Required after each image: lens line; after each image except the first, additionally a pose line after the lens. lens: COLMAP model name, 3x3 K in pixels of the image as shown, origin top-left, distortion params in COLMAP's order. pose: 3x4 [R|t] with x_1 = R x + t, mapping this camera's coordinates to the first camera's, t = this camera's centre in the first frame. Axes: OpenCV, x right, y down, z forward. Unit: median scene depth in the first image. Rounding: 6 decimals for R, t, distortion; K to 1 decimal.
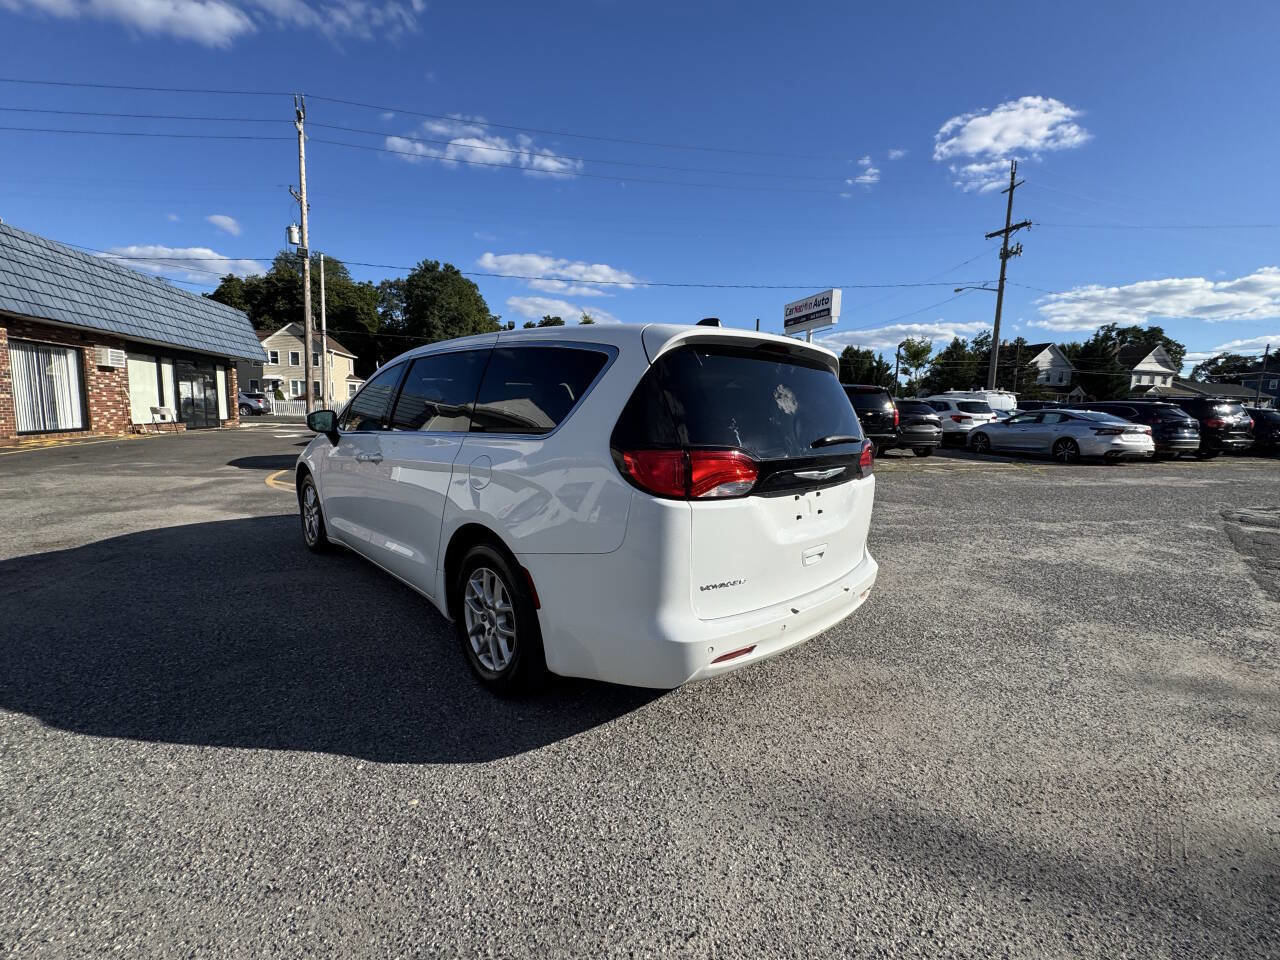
lens RADIAL K [[548.9, 0, 637.4], [0, 548.9, 481.9], [0, 0, 1]] dist [0.000654, -0.000486]
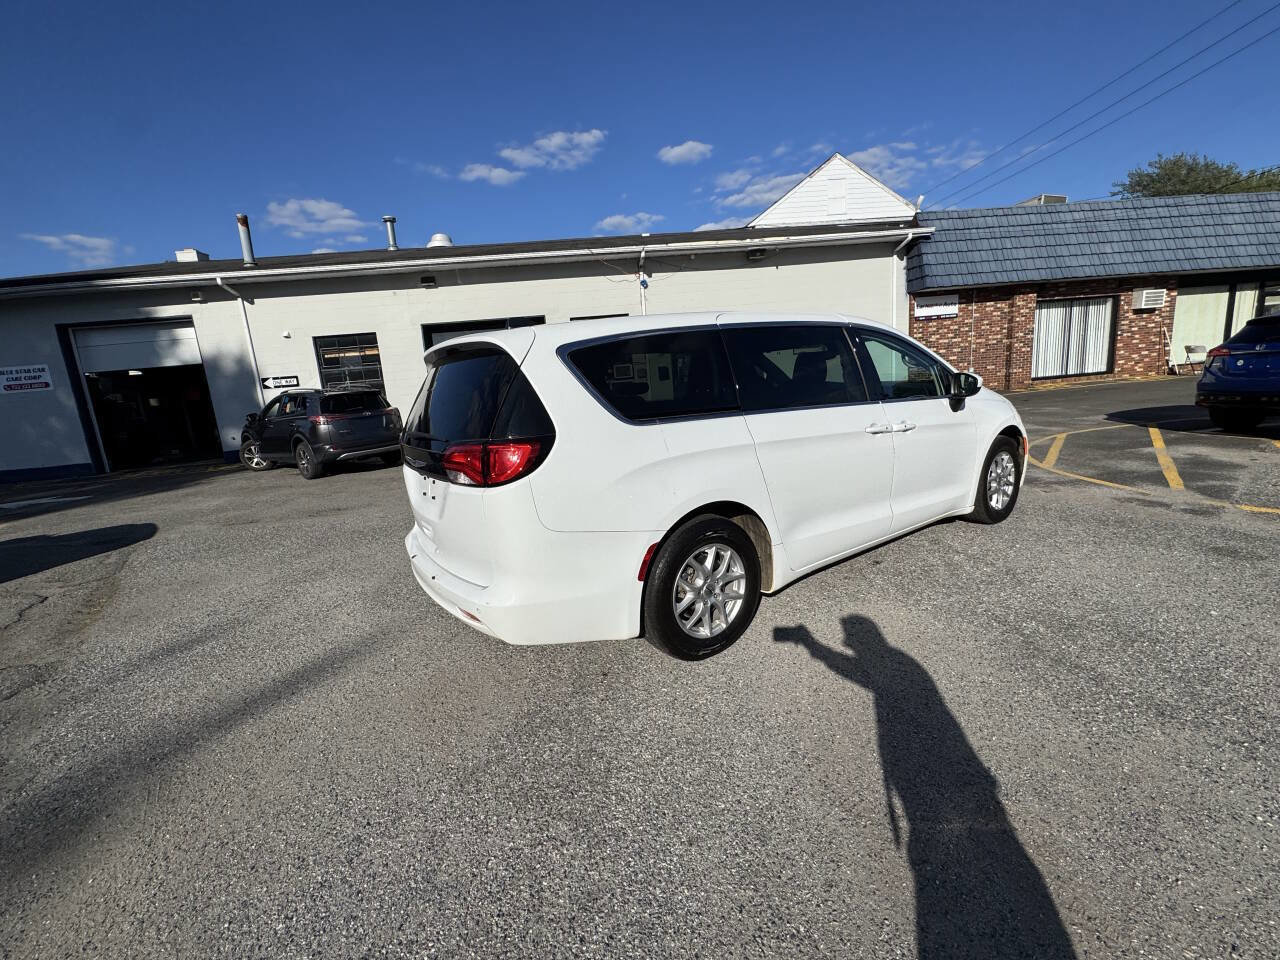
lens RADIAL K [[548.9, 0, 639.9], [0, 548.9, 487.0], [0, 0, 1]] dist [0.000654, -0.000486]
pose [[-0.151246, 0.187128, -0.970622, 0.208452], [-0.058400, 0.978512, 0.197749, -0.032992], [0.986769, 0.086593, -0.137068, 0.241355]]
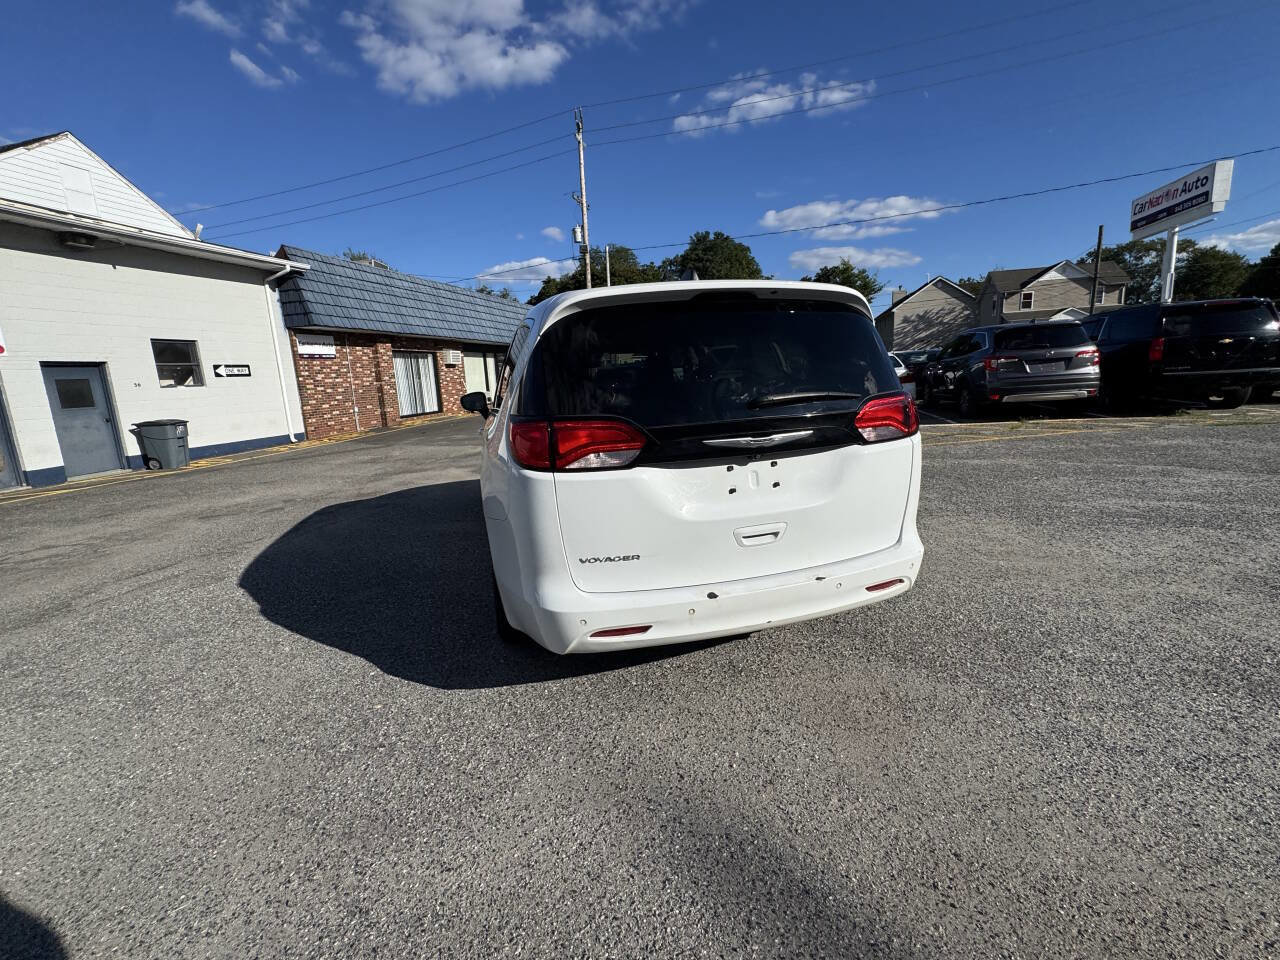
lens RADIAL K [[548.9, 0, 640.5], [0, 548.9, 480.3], [0, 0, 1]] dist [0.000654, -0.000486]
pose [[0.878861, 0.016090, -0.476806, 0.084694], [0.014921, 0.998015, 0.061181, -0.001155], [0.476844, -0.060884, 0.876877, 0.023949]]
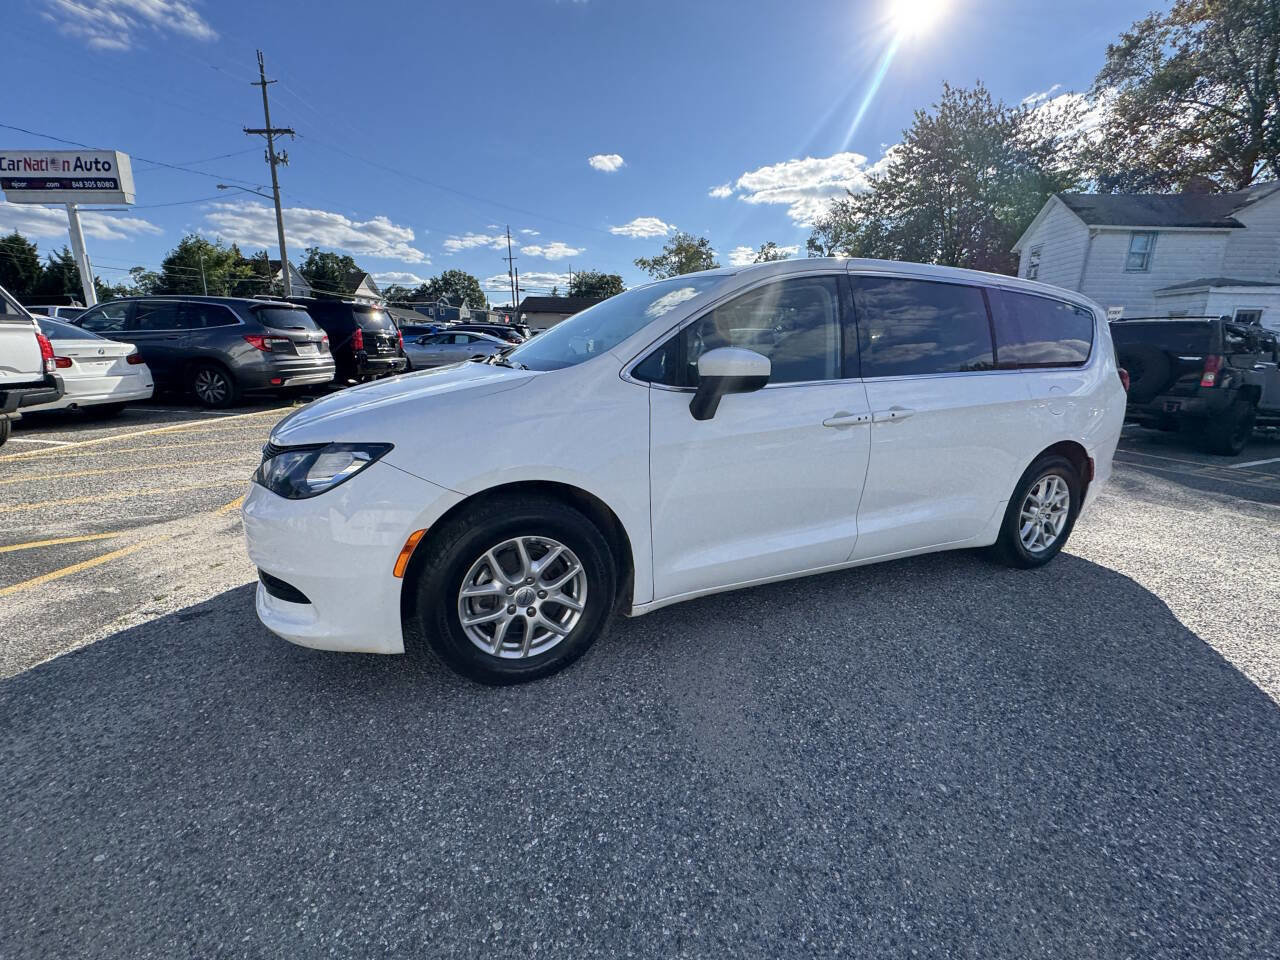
lens RADIAL K [[548.9, 0, 636.5], [0, 548.9, 482.2], [0, 0, 1]] dist [0.000654, -0.000486]
pose [[0.325561, -0.244455, 0.913374, -0.278640], [0.109965, 0.969234, 0.220210, -0.034160], [-0.939105, 0.028747, 0.342426, 0.232443]]
